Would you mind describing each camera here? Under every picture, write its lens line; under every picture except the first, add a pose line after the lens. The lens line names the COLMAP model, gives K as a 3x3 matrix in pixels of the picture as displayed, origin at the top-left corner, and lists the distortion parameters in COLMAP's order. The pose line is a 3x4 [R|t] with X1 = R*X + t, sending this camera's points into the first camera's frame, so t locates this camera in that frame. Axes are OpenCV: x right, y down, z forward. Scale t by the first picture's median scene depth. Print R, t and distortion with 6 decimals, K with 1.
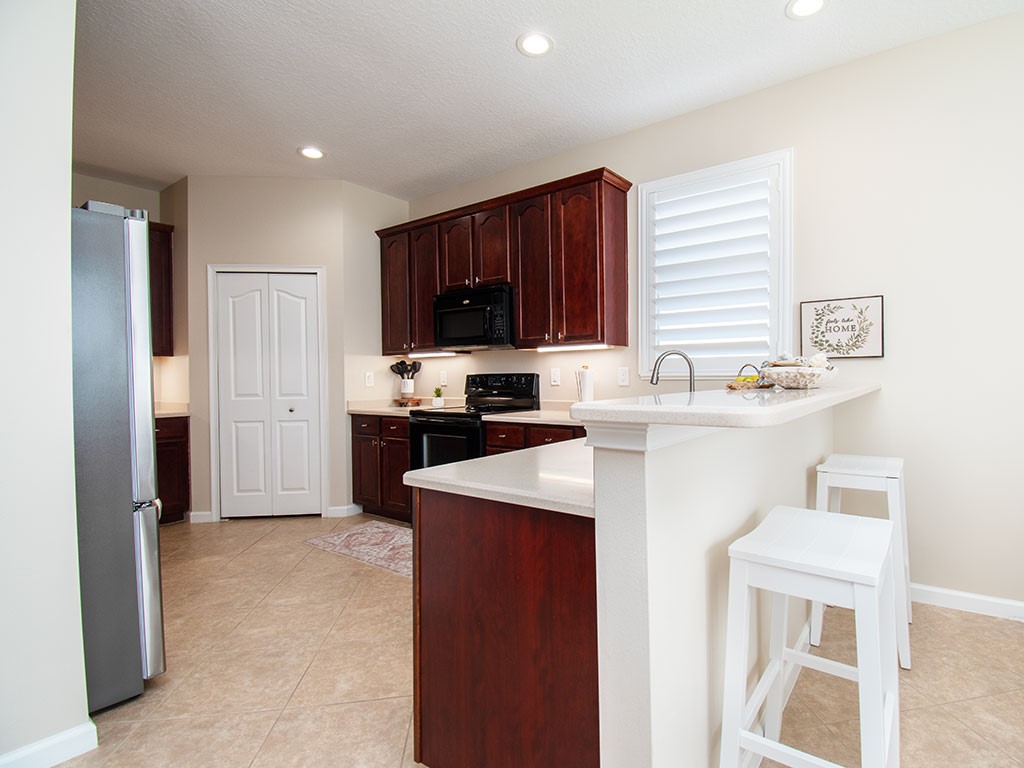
lens RADIAL K [[510.5, 0, 582.2], [0, 510.5, 380.3], [0, 0, 1]] dist [0.017181, -0.024168]
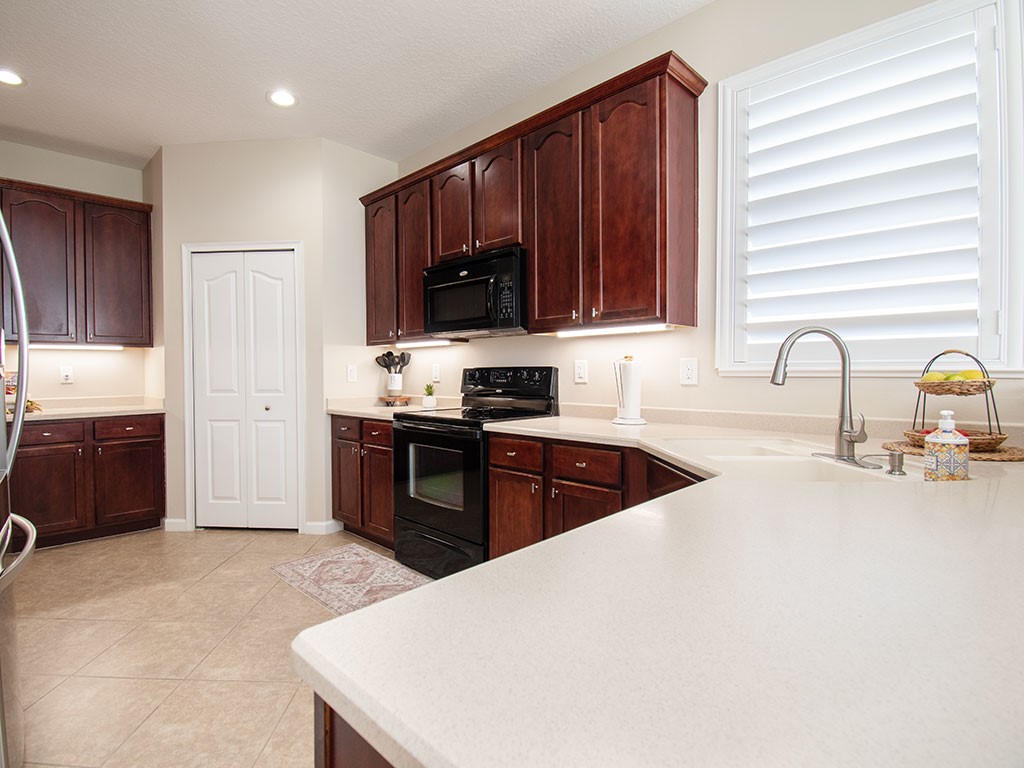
lens RADIAL K [[505.6, 0, 465.2], [0, 505.6, 381.2], [0, 0, 1]] dist [0.005113, -0.017931]
pose [[0.976447, 0.008810, -0.215576, -0.060713], [-0.006347, 0.999906, 0.012117, -0.000482], [0.215662, -0.010464, 0.976412, 0.263246]]
